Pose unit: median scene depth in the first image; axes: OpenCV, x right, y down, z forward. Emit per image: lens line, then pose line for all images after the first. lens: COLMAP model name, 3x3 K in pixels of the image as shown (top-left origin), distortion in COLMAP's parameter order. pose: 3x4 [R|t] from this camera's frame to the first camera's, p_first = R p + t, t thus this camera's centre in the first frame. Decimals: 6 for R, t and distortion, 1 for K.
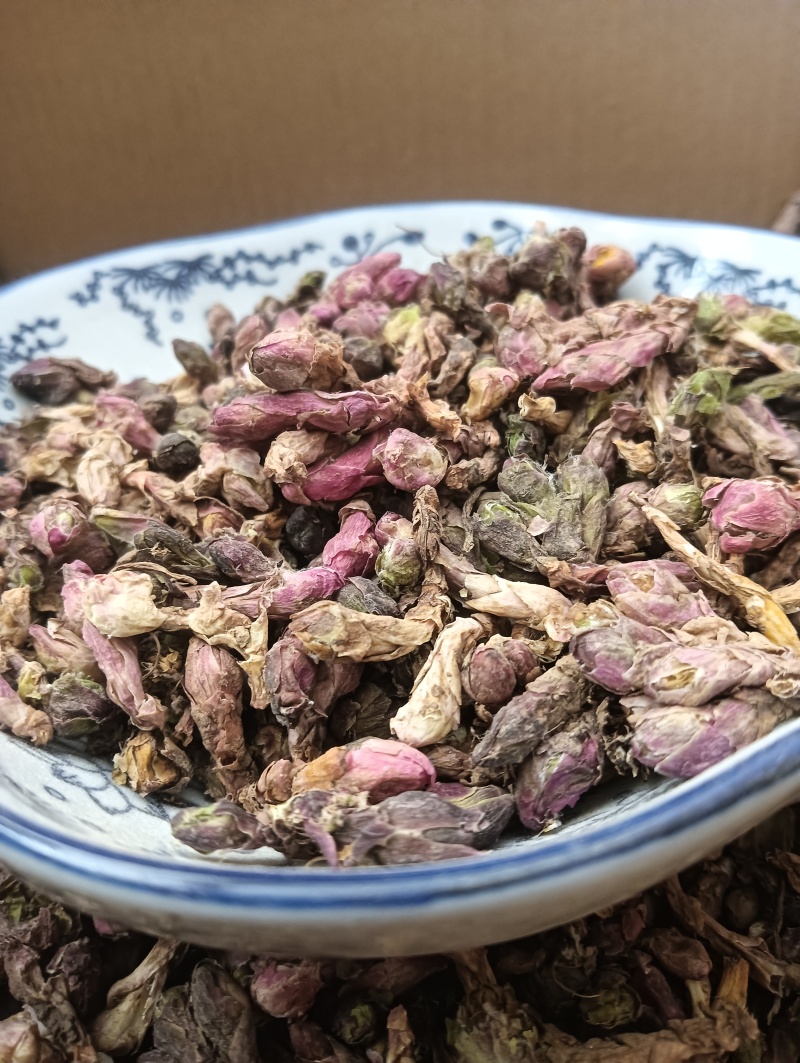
lens RADIAL K [[877.4, 0, 396.4], [0, 877.4, 532.4], [0, 0, 1]] dist [0.096168, -0.314194]
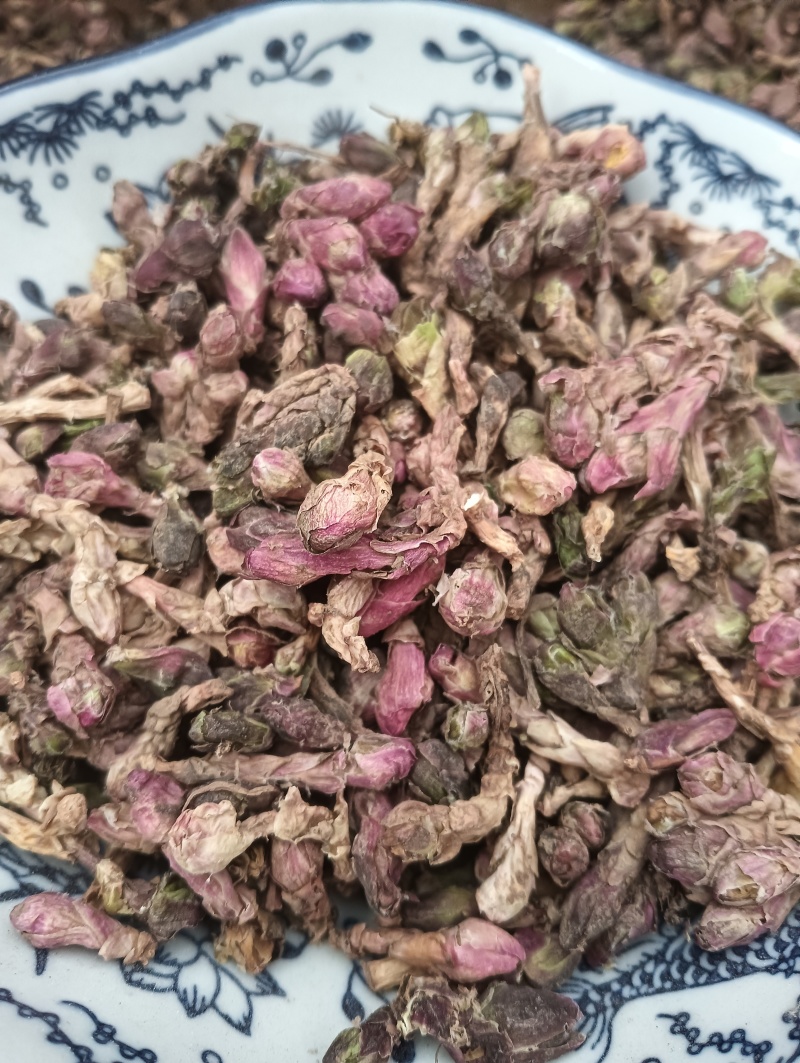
lens RADIAL K [[881.4, 0, 394.1], [0, 881.4, 530.8], [0, 0, 1]] dist [0.062256, -0.229134]
pose [[0.974279, -0.080175, 0.210601, -0.252085], [-0.034979, 0.869436, 0.492806, -0.602686], [-0.222615, -0.487497, 0.844268, 0.262122]]
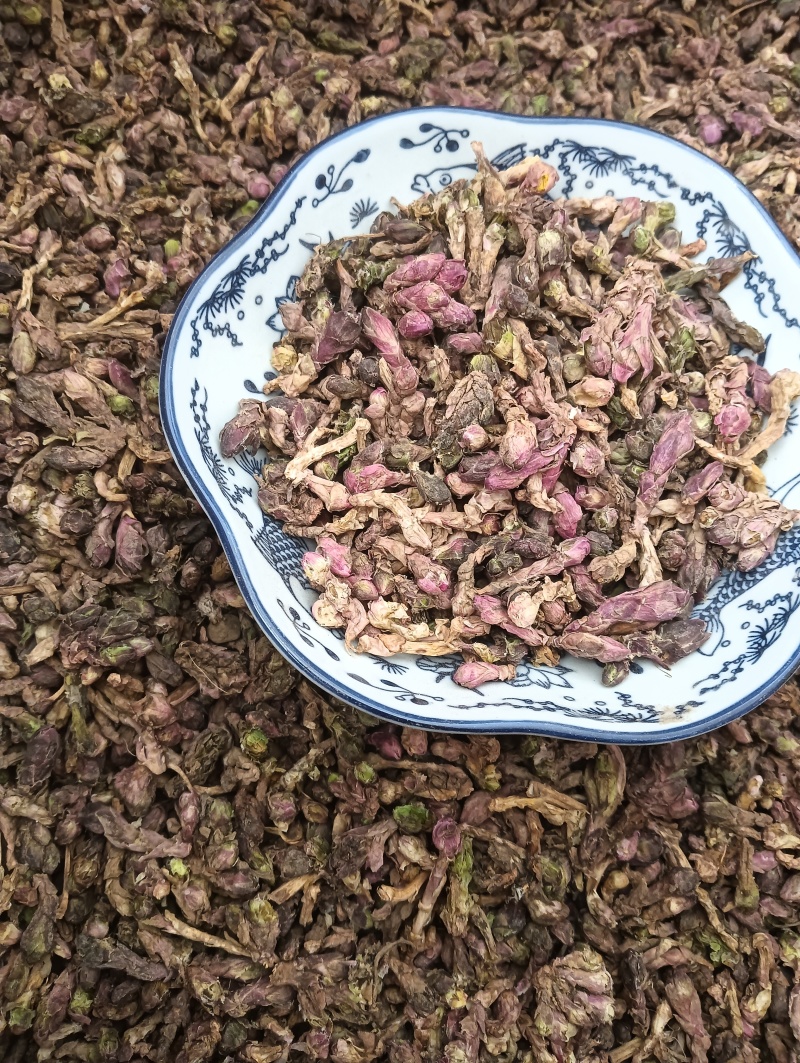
lens RADIAL K [[870.3, 0, 396.6], [0, 870.3, 526.6], [0, 0, 1]] dist [0.120426, -0.331672]
pose [[0.832761, -0.473648, 0.286647, -0.917412], [0.211438, 0.750602, 0.626011, -1.221672], [-0.511667, -0.460710, 0.725220, -0.207142]]
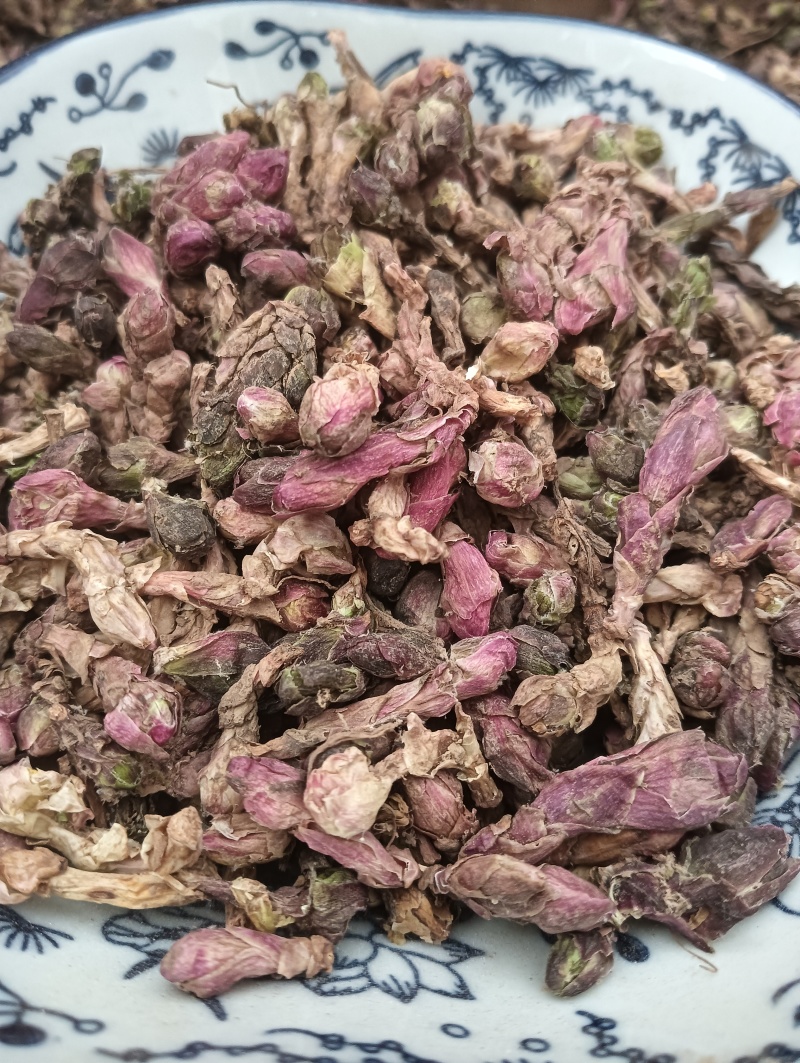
lens RADIAL K [[881.4, 0, 394.1], [0, 881.4, 530.8], [0, 0, 1]] dist [0.062256, -0.229134]
pose [[0.846370, -0.371889, 0.381255, -0.439545], [0.212090, 0.891980, 0.399237, -0.406069], [-0.488544, -0.257041, 0.833819, 0.294988]]
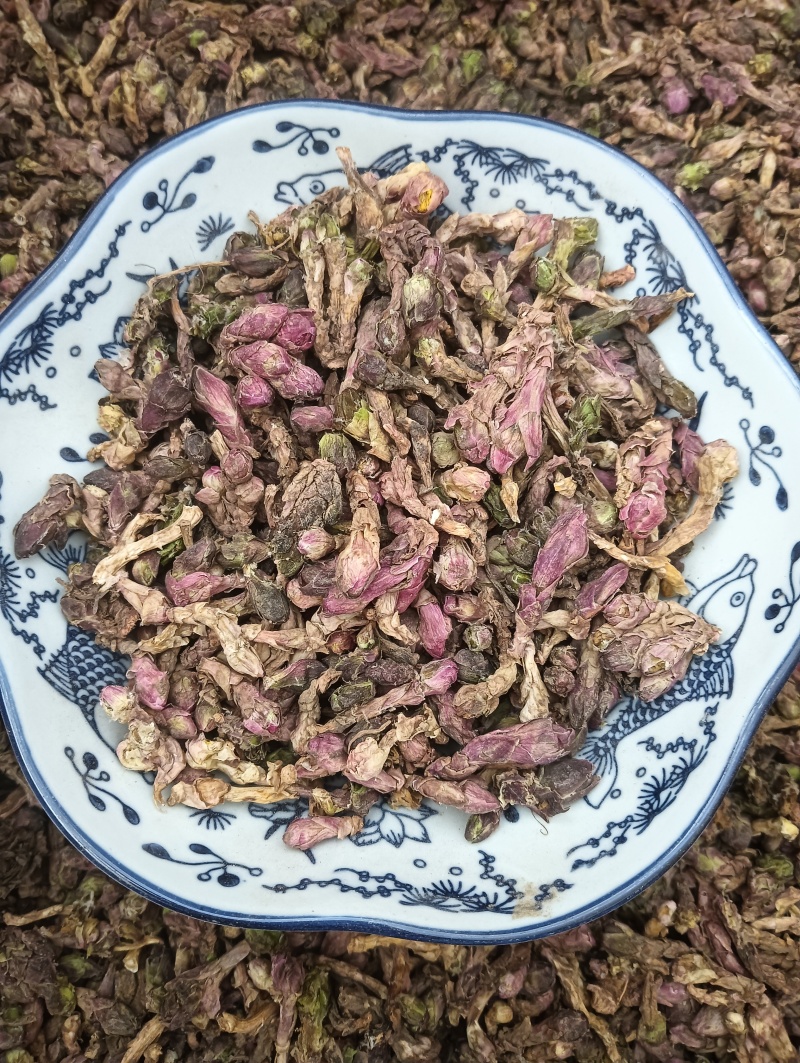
lens RADIAL K [[870.3, 0, 396.6], [0, 870.3, 526.6], [0, 0, 1]] dist [0.120426, -0.331672]
pose [[0.846448, -0.493591, 0.199731, -0.333997], [0.231320, 0.678729, 0.697007, -1.209973], [-0.479600, -0.543778, 0.688687, 0.043220]]
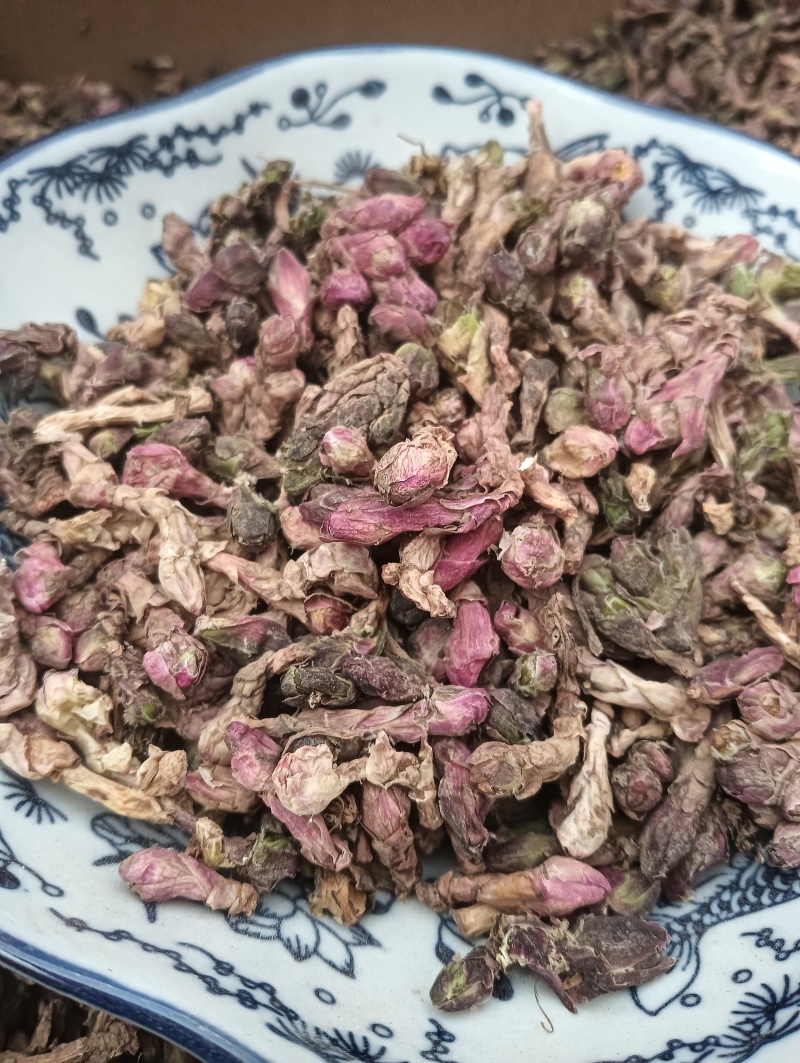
lens RADIAL K [[877.4, 0, 396.4], [0, 877.4, 532.4], [0, 0, 1]] dist [0.096168, -0.314194]
pose [[0.963167, -0.114020, 0.243533, -0.371891], [0.003662, 0.911130, 0.412102, -0.519924], [-0.268878, -0.396031, 0.877988, 0.166085]]
